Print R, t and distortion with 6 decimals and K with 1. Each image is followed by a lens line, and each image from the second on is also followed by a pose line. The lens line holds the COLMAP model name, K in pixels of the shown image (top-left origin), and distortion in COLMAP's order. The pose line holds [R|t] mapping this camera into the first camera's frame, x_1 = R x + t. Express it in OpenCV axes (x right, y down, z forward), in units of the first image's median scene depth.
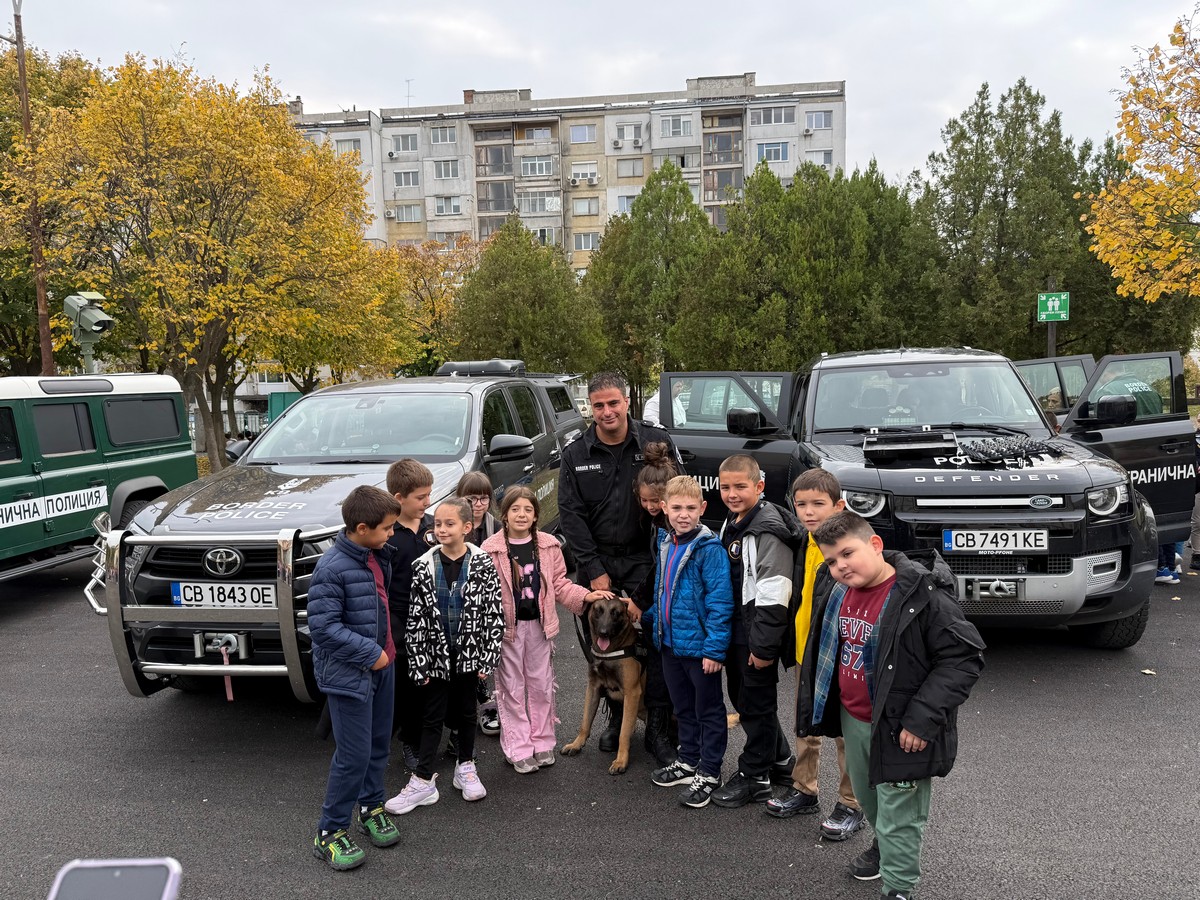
lens RADIAL K [[842.1, 0, 595.5], [0, 842.1, 459.4], [0, 0, 1]] dist [0.076327, -0.107741]
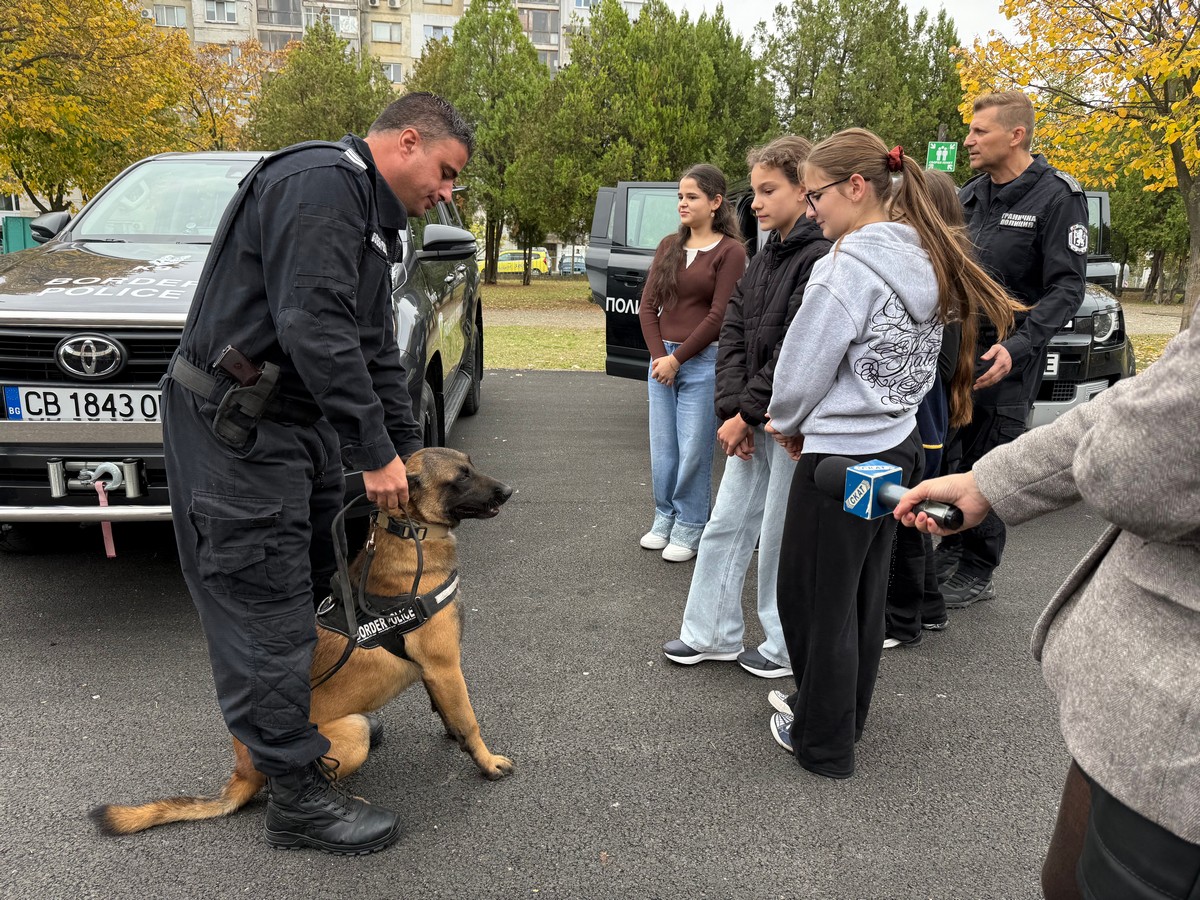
lens RADIAL K [[847.9, 0, 605.9], [0, 847.9, 446.6], [0, 0, 1]] dist [0.029942, -0.031842]
pose [[0.967999, 0.002320, 0.250944, -0.039859], [-0.037486, 0.990075, 0.135447, 0.015693], [-0.248139, -0.140519, 0.958479, 0.045710]]
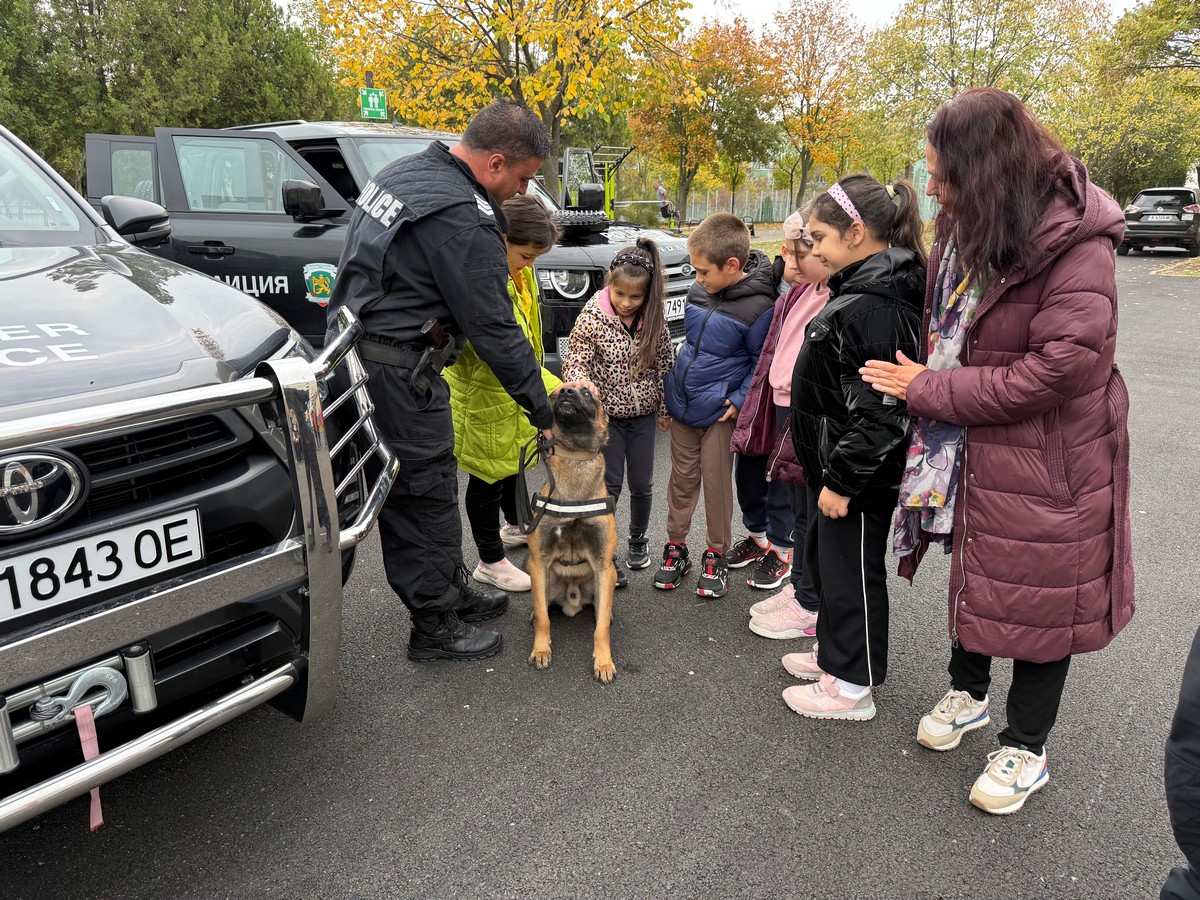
lens RADIAL K [[854.1, 0, 590.0], [0, 854.1, 447.7], [0, 0, 1]] dist [0.004545, -0.006779]
pose [[0.508372, -0.212544, 0.834496, -0.113997], [0.060587, 0.975489, 0.211545, 0.007633], [-0.859004, -0.056984, 0.508788, 0.114978]]
